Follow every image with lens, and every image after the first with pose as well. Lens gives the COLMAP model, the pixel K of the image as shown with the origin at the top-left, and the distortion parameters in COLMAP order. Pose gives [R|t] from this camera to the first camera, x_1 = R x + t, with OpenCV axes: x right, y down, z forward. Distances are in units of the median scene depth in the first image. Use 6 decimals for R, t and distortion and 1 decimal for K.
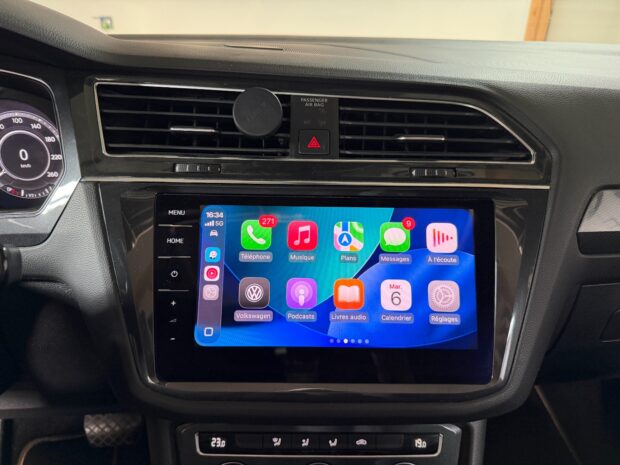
lens RADIAL K [[432.4, 0, 310.7], [0, 432.4, 234.2], [0, 0, 1]] dist [0.074862, -0.100182]
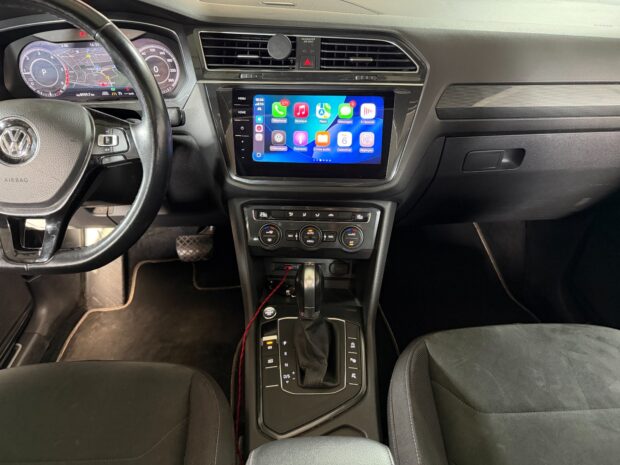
lens RADIAL K [[432.4, 0, 310.7], [0, 432.4, 234.2], [0, 0, 1]] dist [0.074862, -0.100182]
pose [[0.997329, 0.018256, -0.070723, 0.176970], [-0.003984, 0.980416, 0.196897, 0.167636], [0.072932, -0.196089, 0.977870, -1.111648]]
